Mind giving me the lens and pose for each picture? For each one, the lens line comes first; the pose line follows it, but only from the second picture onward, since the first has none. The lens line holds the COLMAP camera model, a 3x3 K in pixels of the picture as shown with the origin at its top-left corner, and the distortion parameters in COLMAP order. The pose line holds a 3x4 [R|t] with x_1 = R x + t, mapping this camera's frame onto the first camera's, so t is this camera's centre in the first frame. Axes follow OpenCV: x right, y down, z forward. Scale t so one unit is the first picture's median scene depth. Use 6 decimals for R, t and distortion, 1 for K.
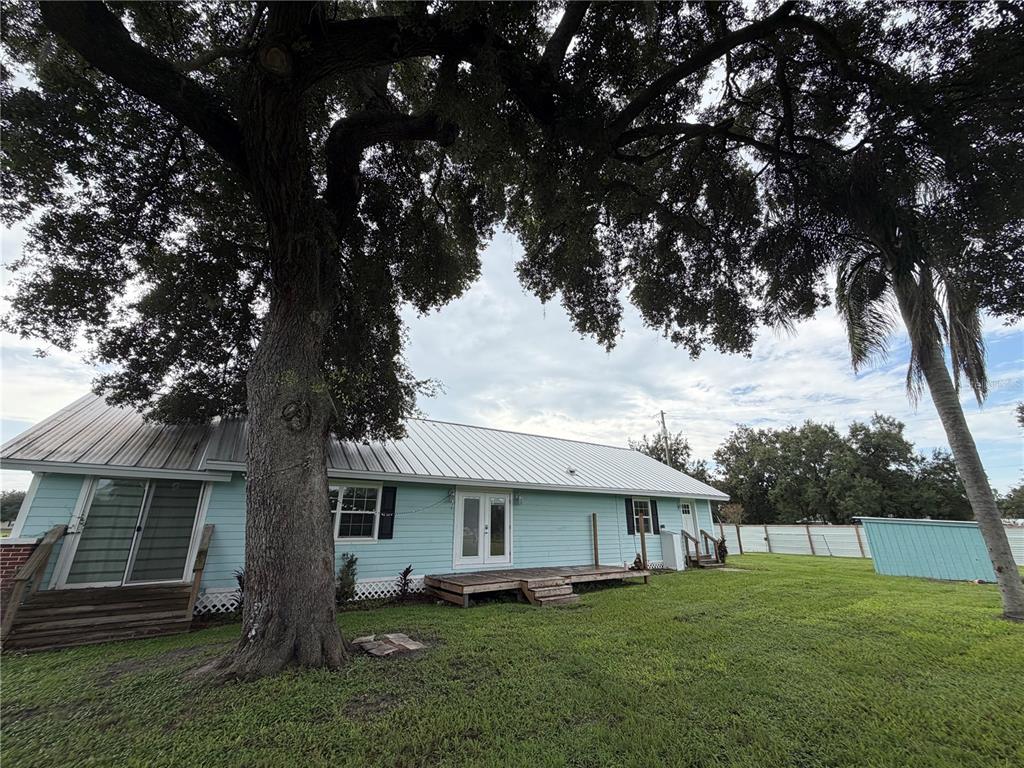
lens RADIAL K [[406.6, 0, 509.4], [0, 406.6, 384.5], [0, 0, 1]] dist [-0.006061, -0.000532]
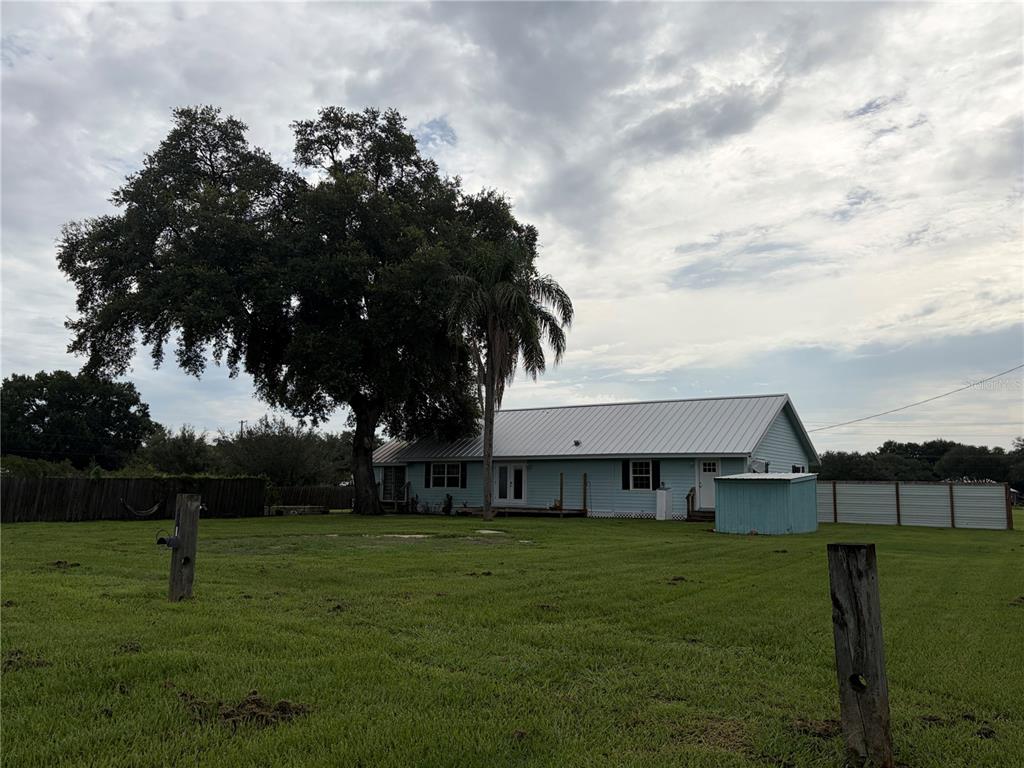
lens RADIAL K [[862.5, 0, 509.9], [0, 862.5, 380.0], [0, 0, 1]] dist [0.084278, 0.000201]
pose [[0.367994, -0.117920, -0.922321, 3.354306], [0.290360, 0.956895, -0.006491, -0.035069], [0.883330, -0.265417, 0.386371, -0.276976]]
